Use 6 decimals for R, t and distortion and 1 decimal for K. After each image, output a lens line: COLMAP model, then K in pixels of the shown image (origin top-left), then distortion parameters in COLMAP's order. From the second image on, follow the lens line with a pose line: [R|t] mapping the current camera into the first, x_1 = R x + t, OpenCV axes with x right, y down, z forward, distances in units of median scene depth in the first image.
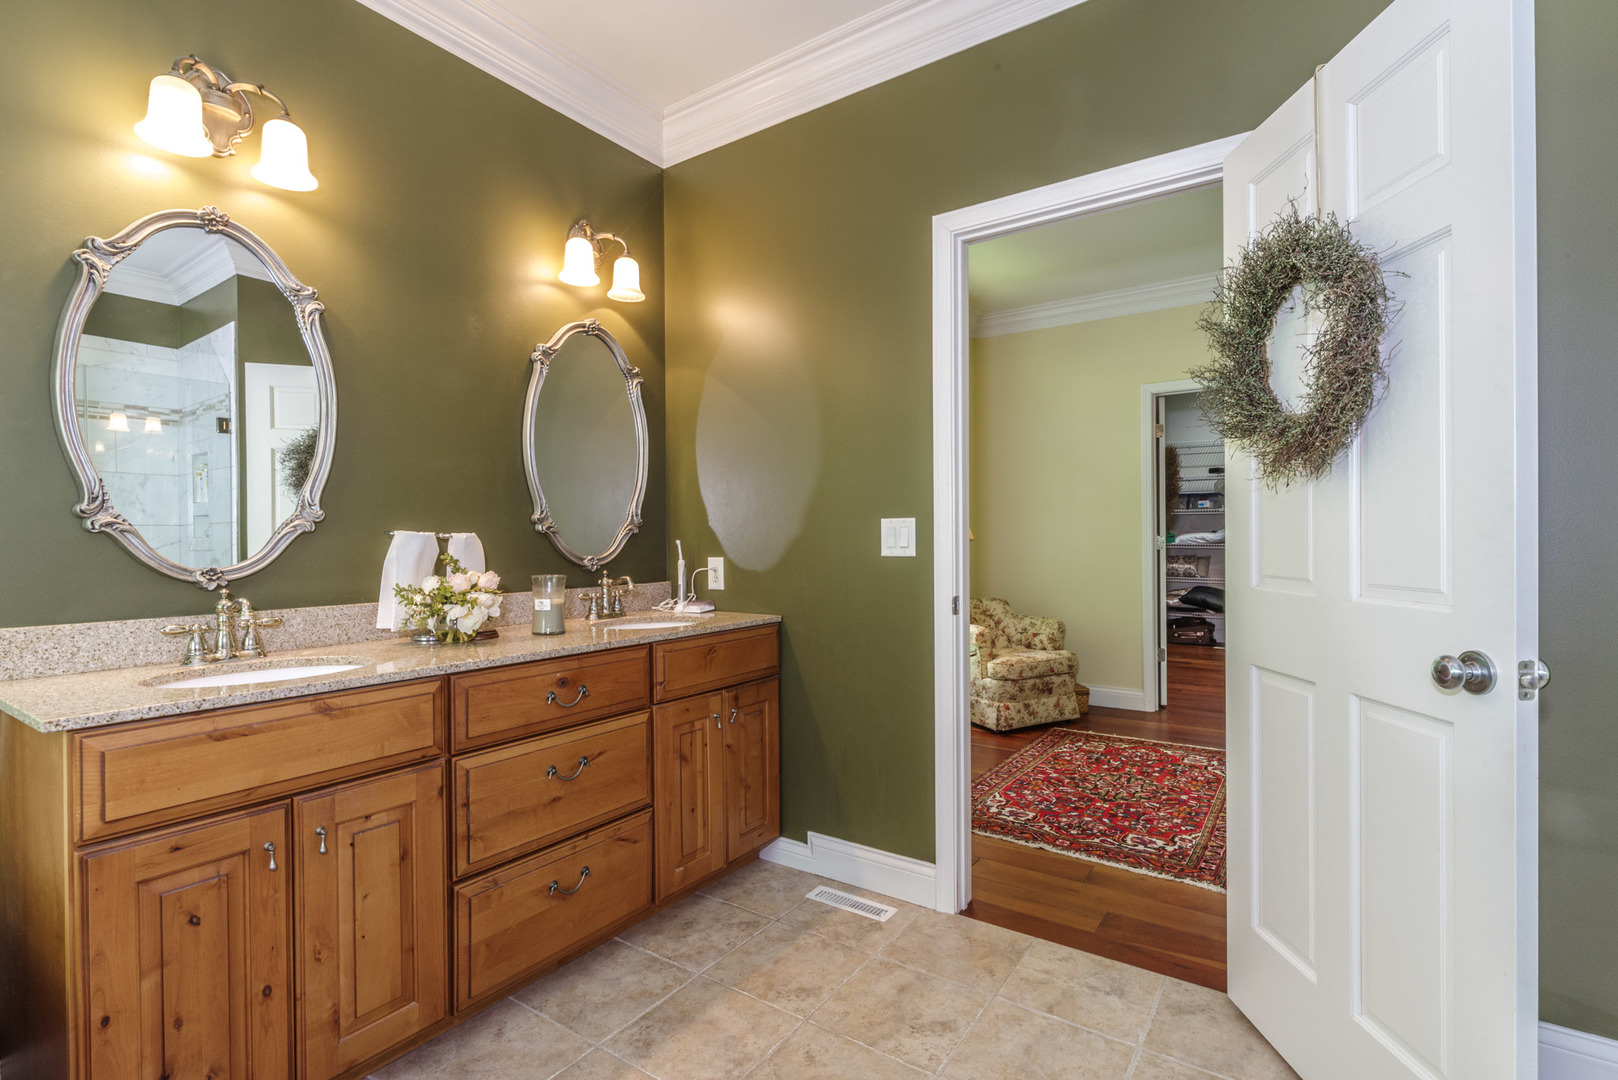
lens RADIAL K [[750.8, 0, 794.4], [0, 750.8, 542.2], [0, 0, 1]] dist [-0.003834, -0.000105]
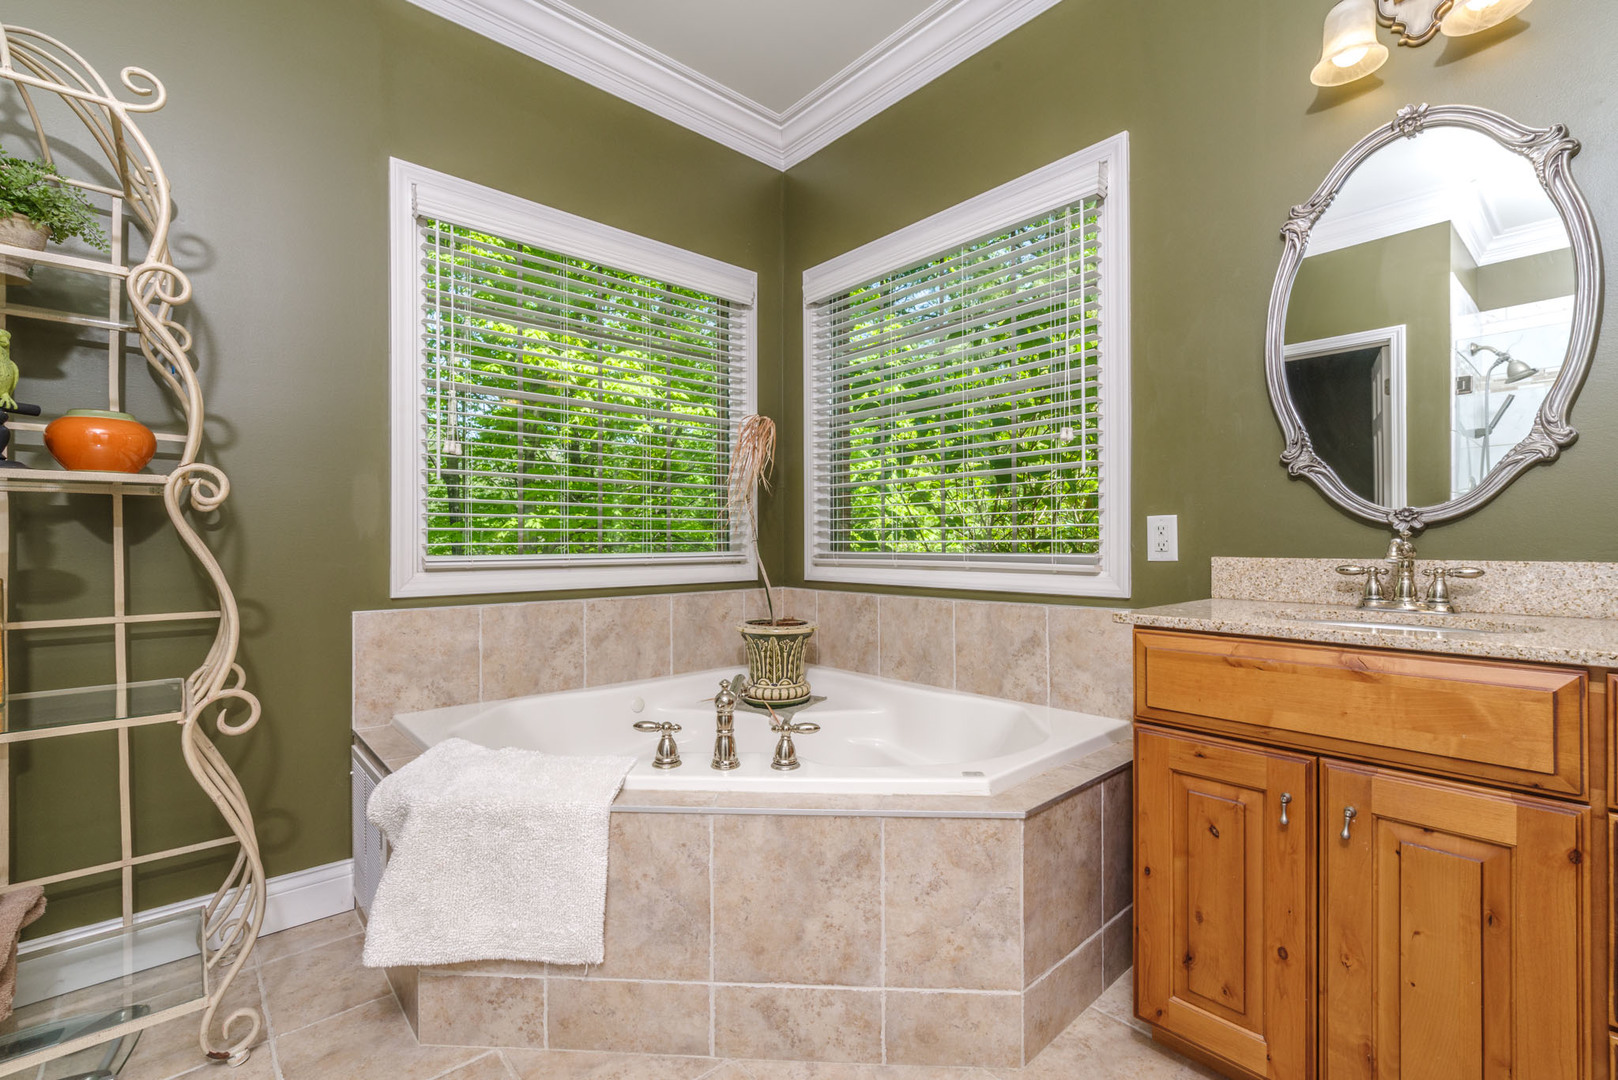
lens RADIAL K [[700.0, 0, 804.9], [0, 700.0, 542.1], [0, 0, 1]] dist [-0.002022, 0.000282]
pose [[-0.209015, 0.012929, -0.977827, 0.176505], [0.000455, 0.999914, 0.013123, 0.057895], [0.977912, 0.002298, -0.209003, 0.422842]]
